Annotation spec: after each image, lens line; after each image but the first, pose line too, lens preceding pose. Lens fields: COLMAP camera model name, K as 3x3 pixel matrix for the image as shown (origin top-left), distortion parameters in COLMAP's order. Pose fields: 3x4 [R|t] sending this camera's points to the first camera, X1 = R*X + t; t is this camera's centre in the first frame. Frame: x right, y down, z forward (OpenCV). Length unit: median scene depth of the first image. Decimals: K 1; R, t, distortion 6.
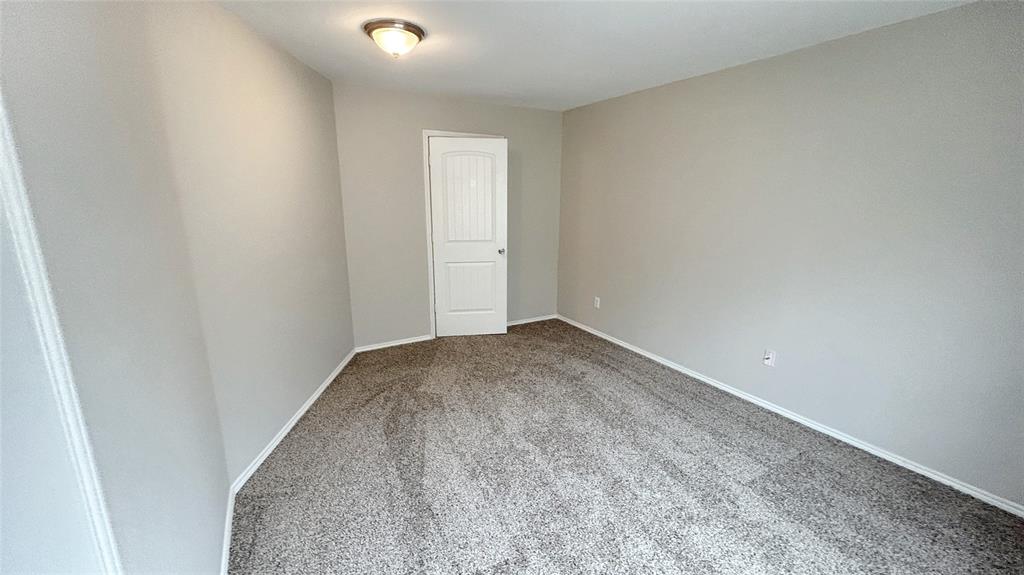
lens RADIAL K [[413.2, 0, 507.7], [0, 413.2, 291.1], [0, 0, 1]] dist [-0.001277, 0.000126]
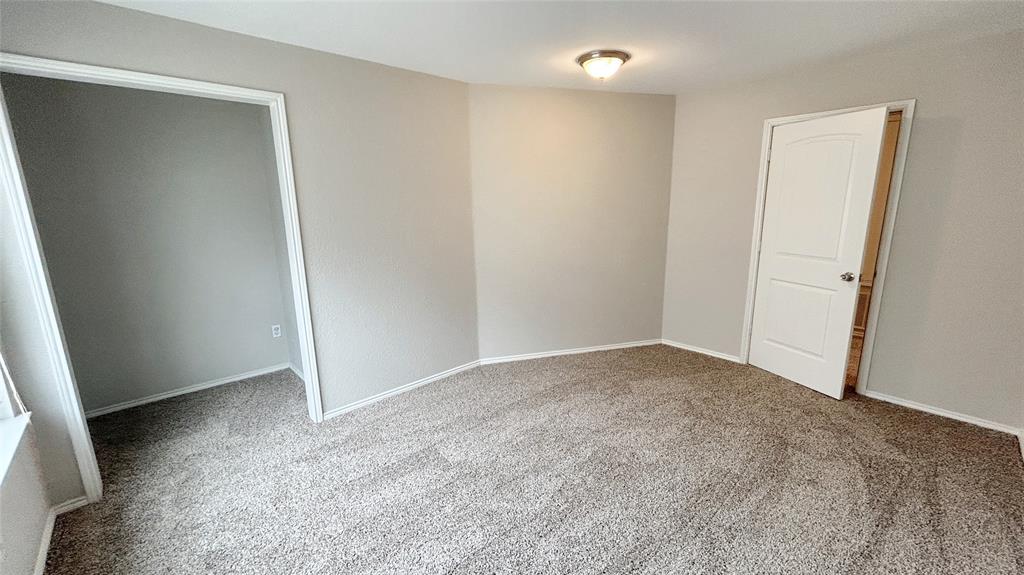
lens RADIAL K [[413.2, 0, 508.6], [0, 413.2, 284.7], [0, 0, 1]] dist [-0.001277, 0.000126]
pose [[0.222823, 0.194158, -0.955329, 0.538155], [-0.210994, 0.966343, 0.147184, -0.071160], [0.951752, 0.168772, 0.256289, 0.318223]]
